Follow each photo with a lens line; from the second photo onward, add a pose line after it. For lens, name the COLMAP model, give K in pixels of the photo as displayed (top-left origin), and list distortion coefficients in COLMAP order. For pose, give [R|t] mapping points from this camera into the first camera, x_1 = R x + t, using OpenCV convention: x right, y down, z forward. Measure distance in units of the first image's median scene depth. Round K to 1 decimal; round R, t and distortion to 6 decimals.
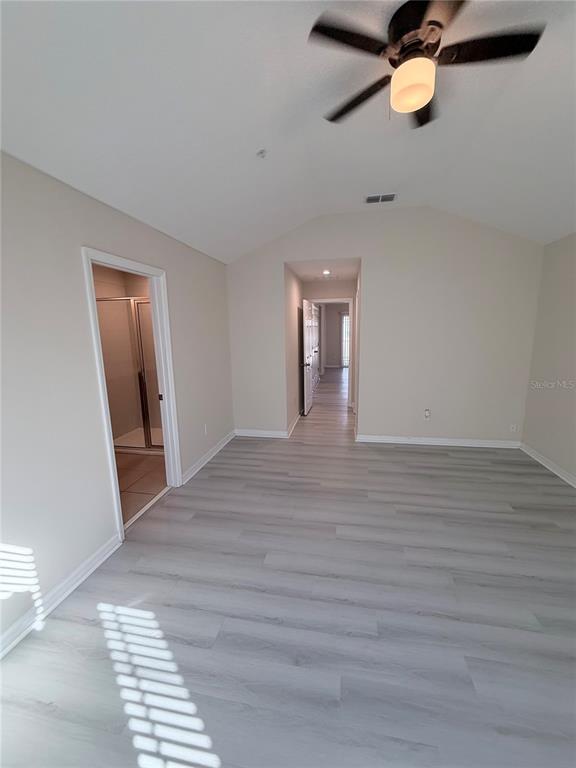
lens RADIAL K [[306.9, 0, 289.9], [0, 306.9, 383.5], [0, 0, 1]] dist [0.004341, 0.000094]
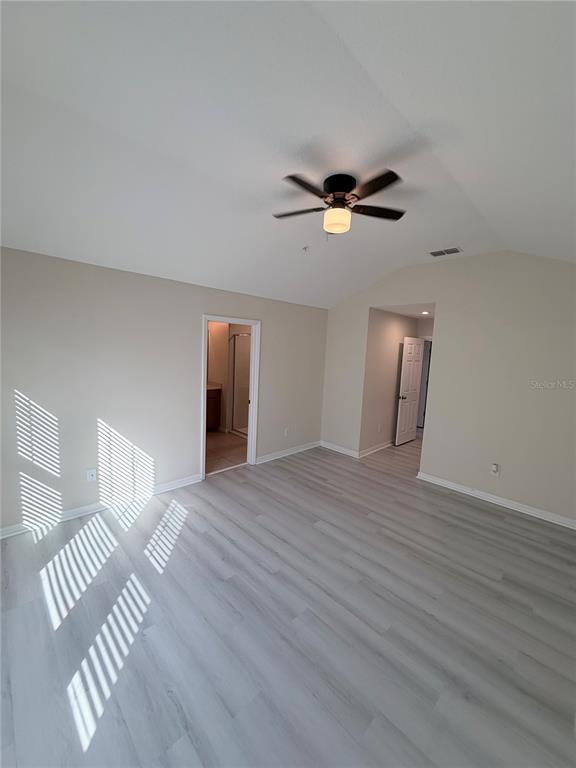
lens RADIAL K [[306.9, 0, 287.1], [0, 306.9, 383.6], [0, 0, 1]] dist [0.004341, 0.000094]
pose [[0.818412, 0.122236, -0.561481, 0.574064], [-0.161707, 0.986617, -0.020913, -0.041388], [0.551410, 0.107911, 0.827225, -0.162936]]
